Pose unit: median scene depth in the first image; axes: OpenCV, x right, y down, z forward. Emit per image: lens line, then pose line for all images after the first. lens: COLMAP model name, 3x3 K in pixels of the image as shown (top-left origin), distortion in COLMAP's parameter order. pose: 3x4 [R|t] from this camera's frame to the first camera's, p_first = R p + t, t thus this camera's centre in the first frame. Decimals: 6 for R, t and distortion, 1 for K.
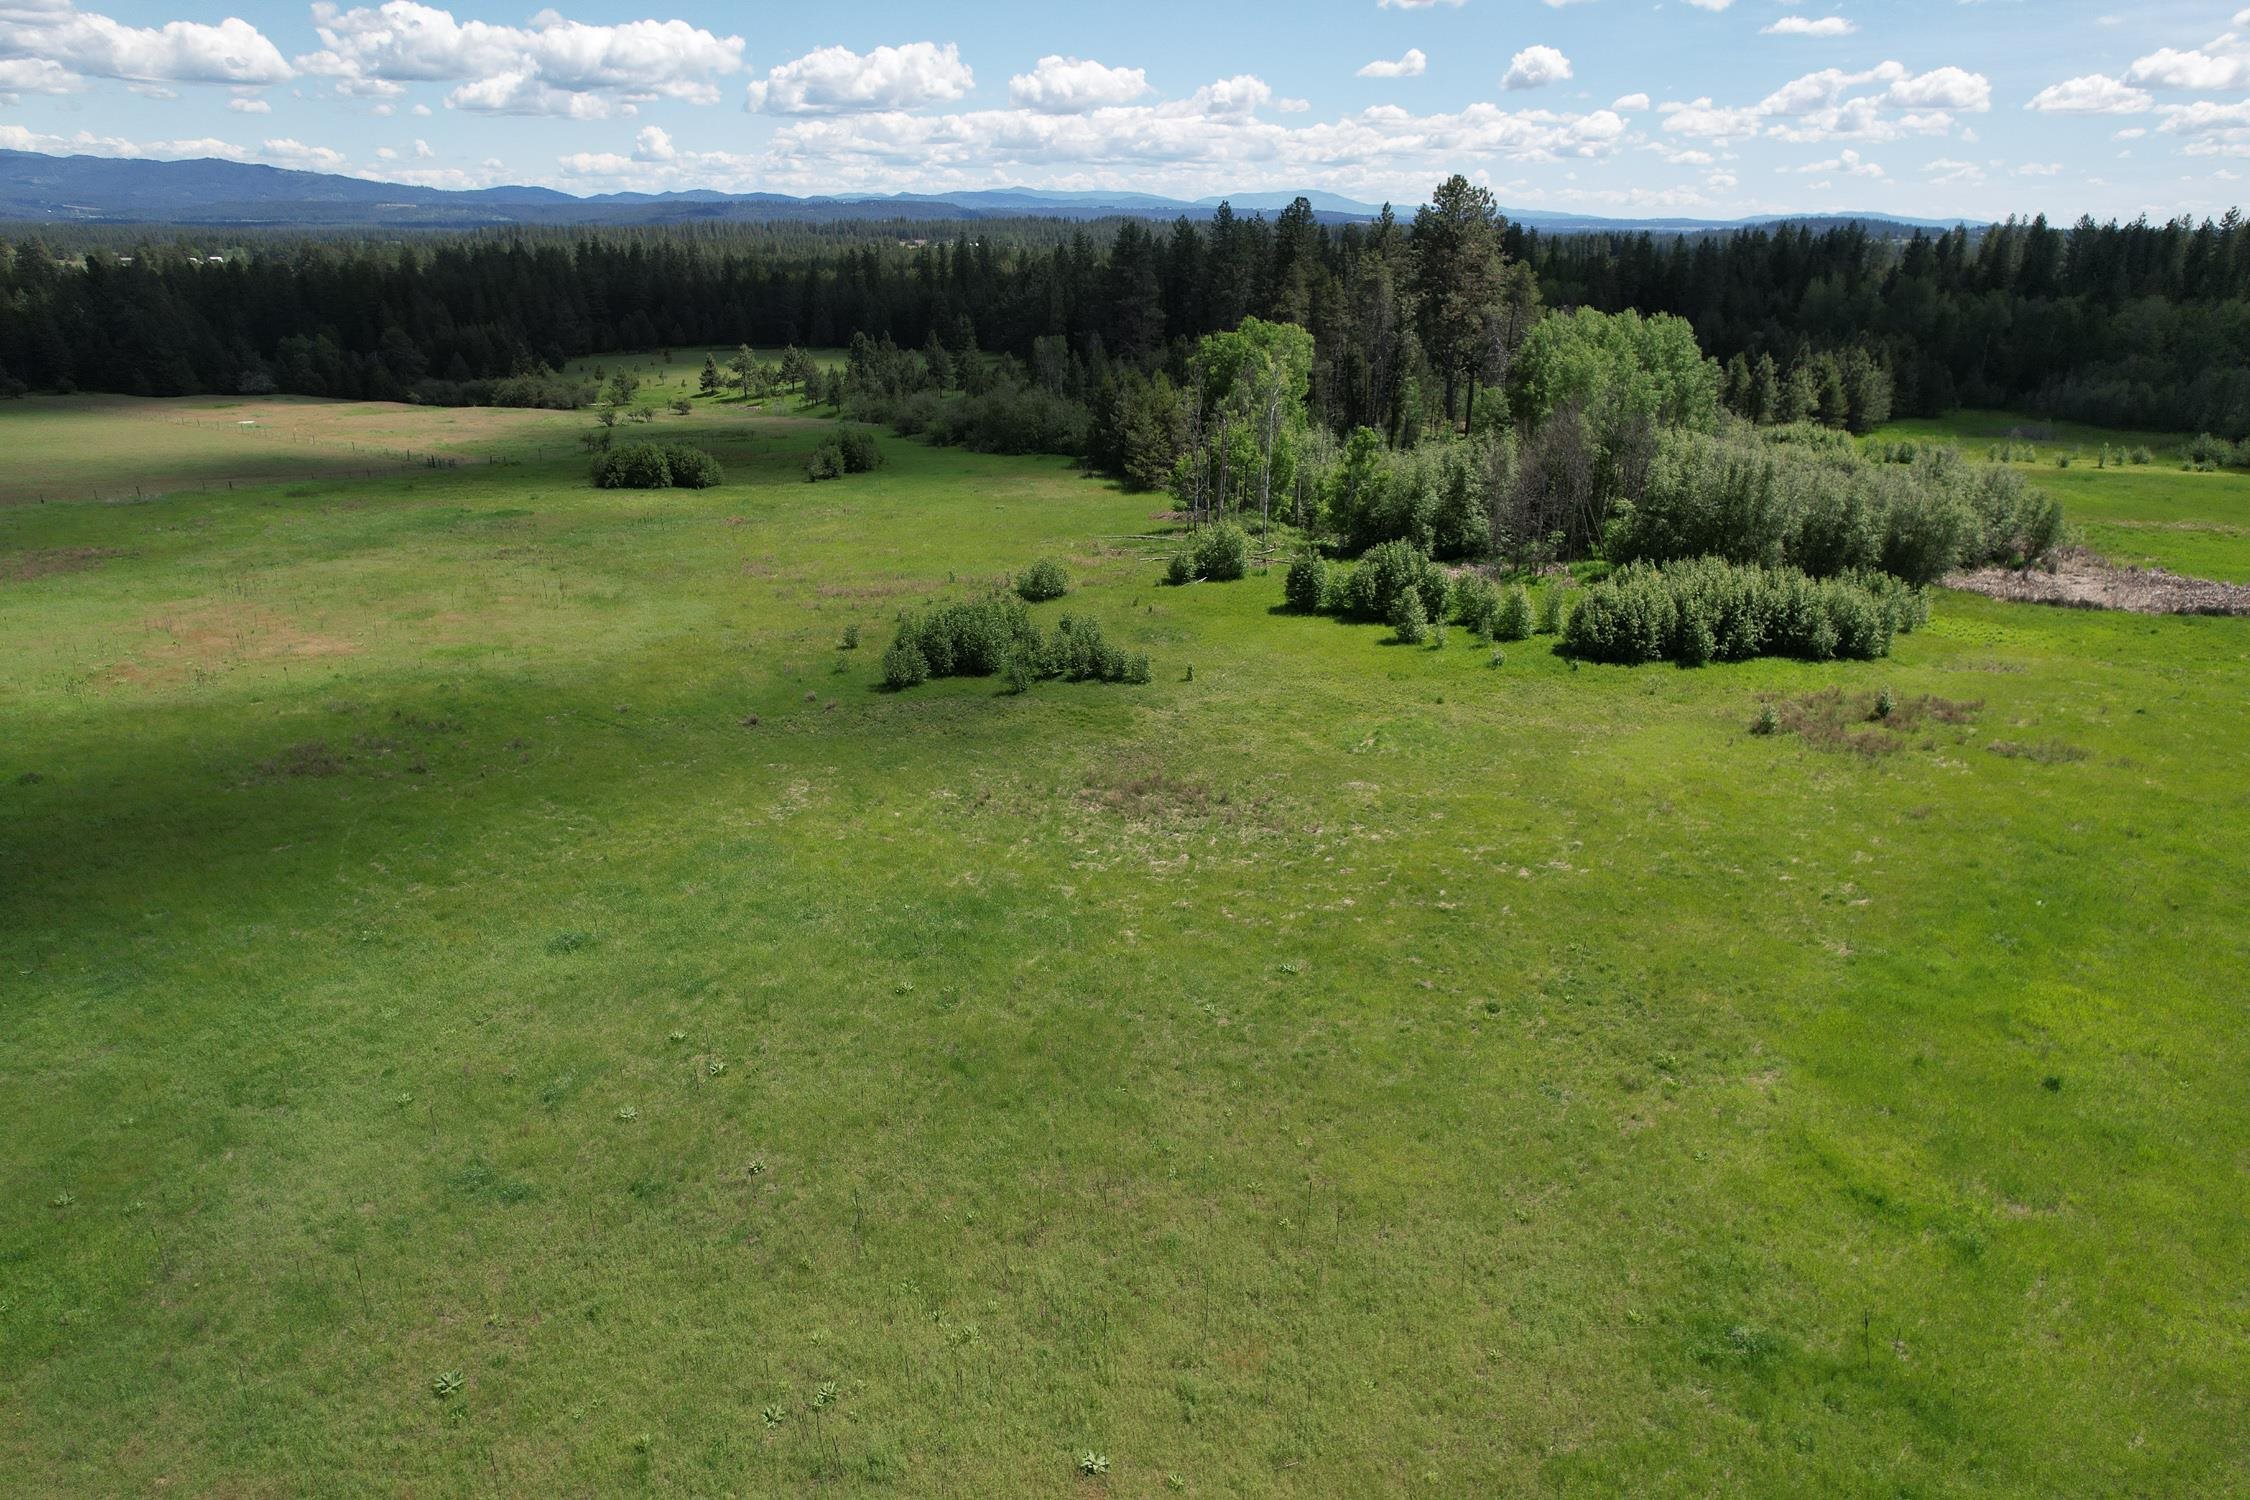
lens RADIAL K [[1443.4, 0, 1131.2], [0, 1443.4, 757.4], [0, 0, 1]] dist [-0.076582, 0.073432]
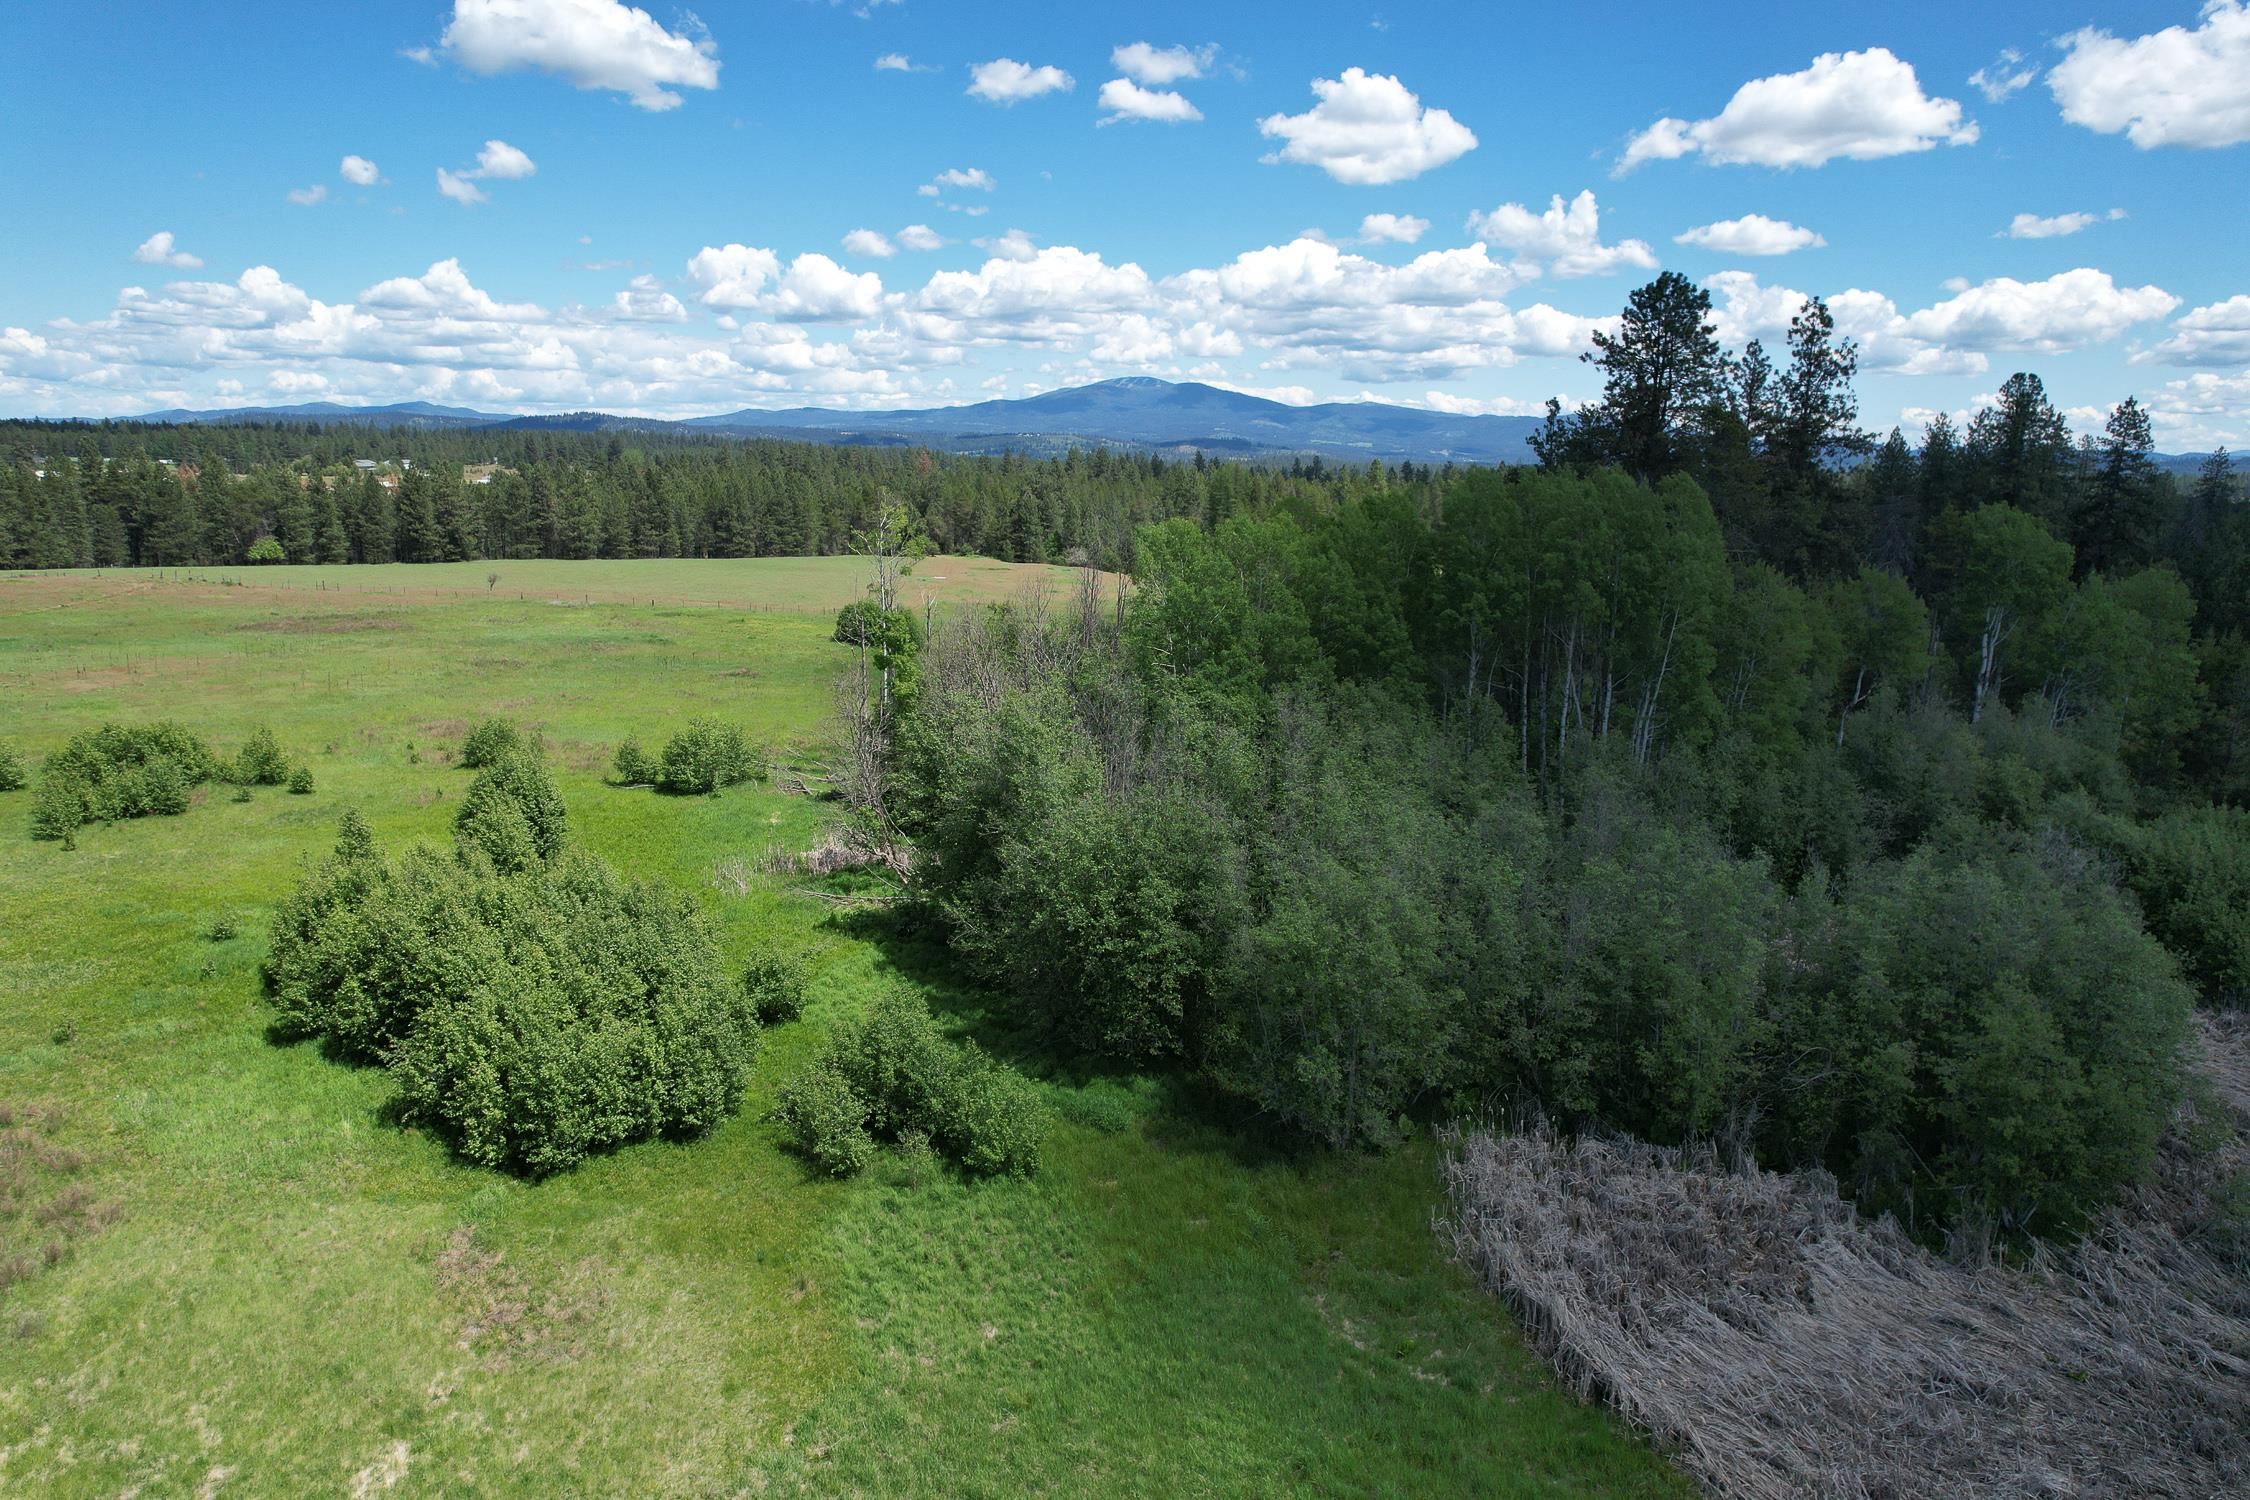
lens RADIAL K [[1443.4, 0, 1128.0], [0, 1443.4, 754.1], [0, 0, 1]] dist [-0.076582, 0.073432]
pose [[0.664443, 0.157518, -0.730550, 0.348250], [-0.276071, 0.960126, -0.044071, -0.082915], [0.694479, 0.230967, 0.681435, 0.313966]]
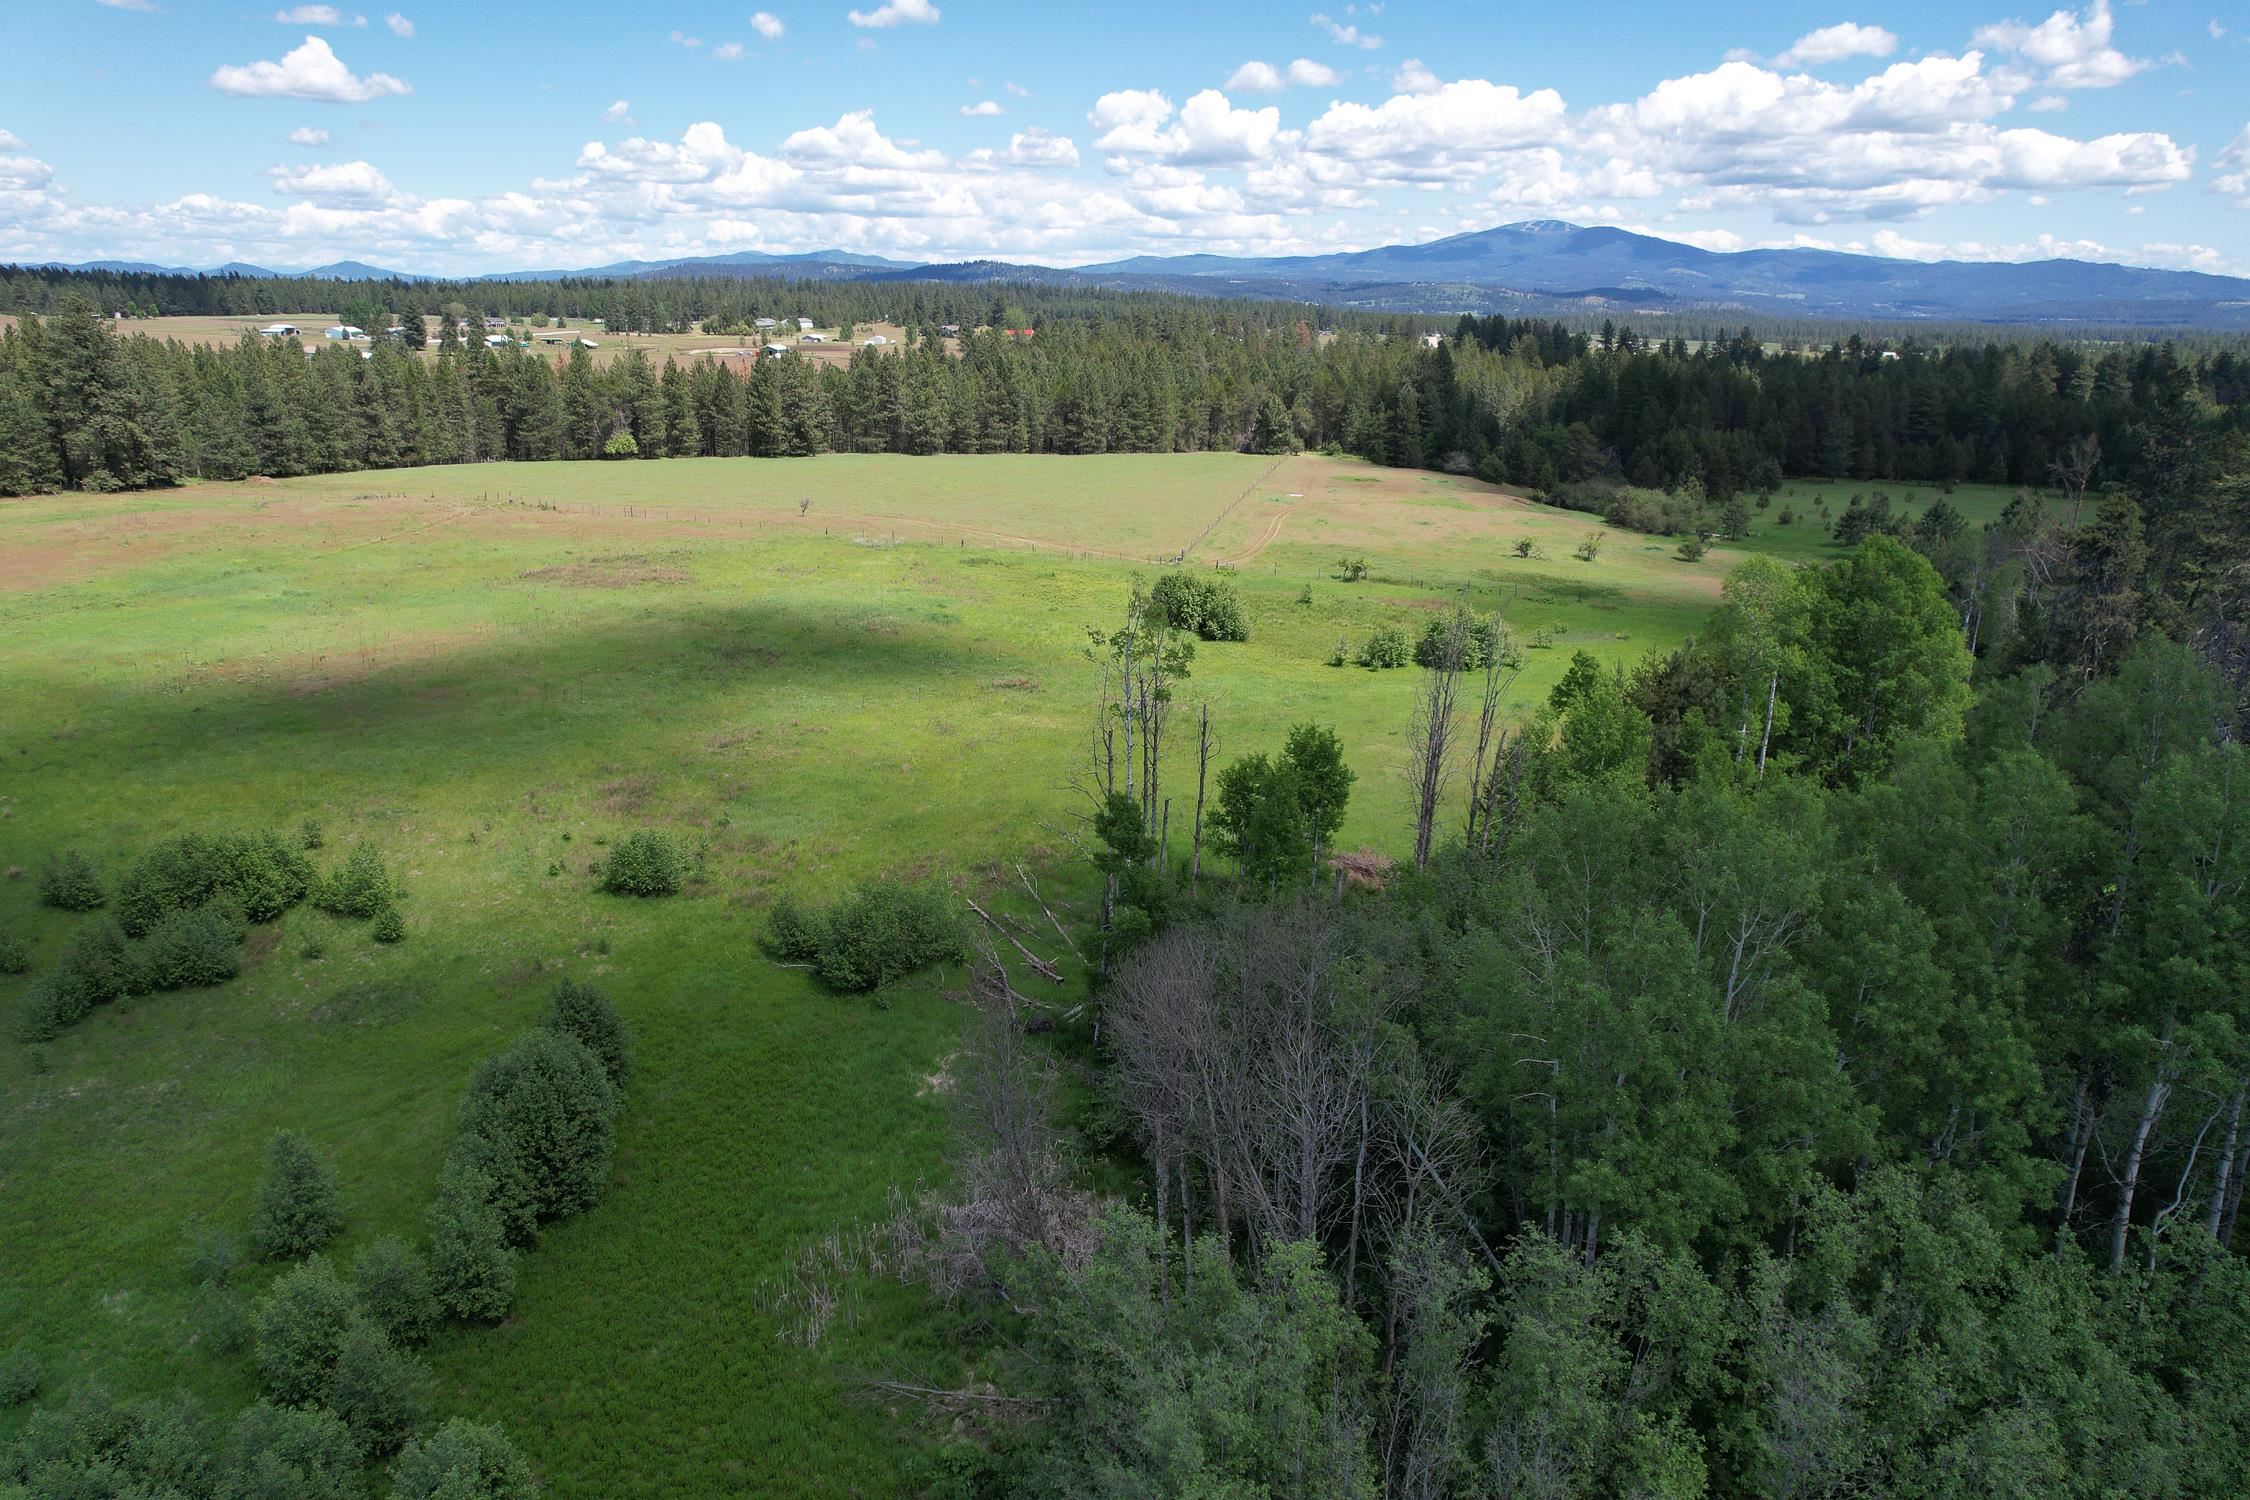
lens RADIAL K [[1443.4, 0, 1130.4], [0, 1443.4, 757.1], [0, 0, 1]] dist [-0.076582, 0.073432]
pose [[0.451012, 0.273932, -0.849441, 0.254797], [-0.326530, 0.936397, 0.128602, -0.144527], [0.830642, 0.219367, 0.511773, 0.378660]]
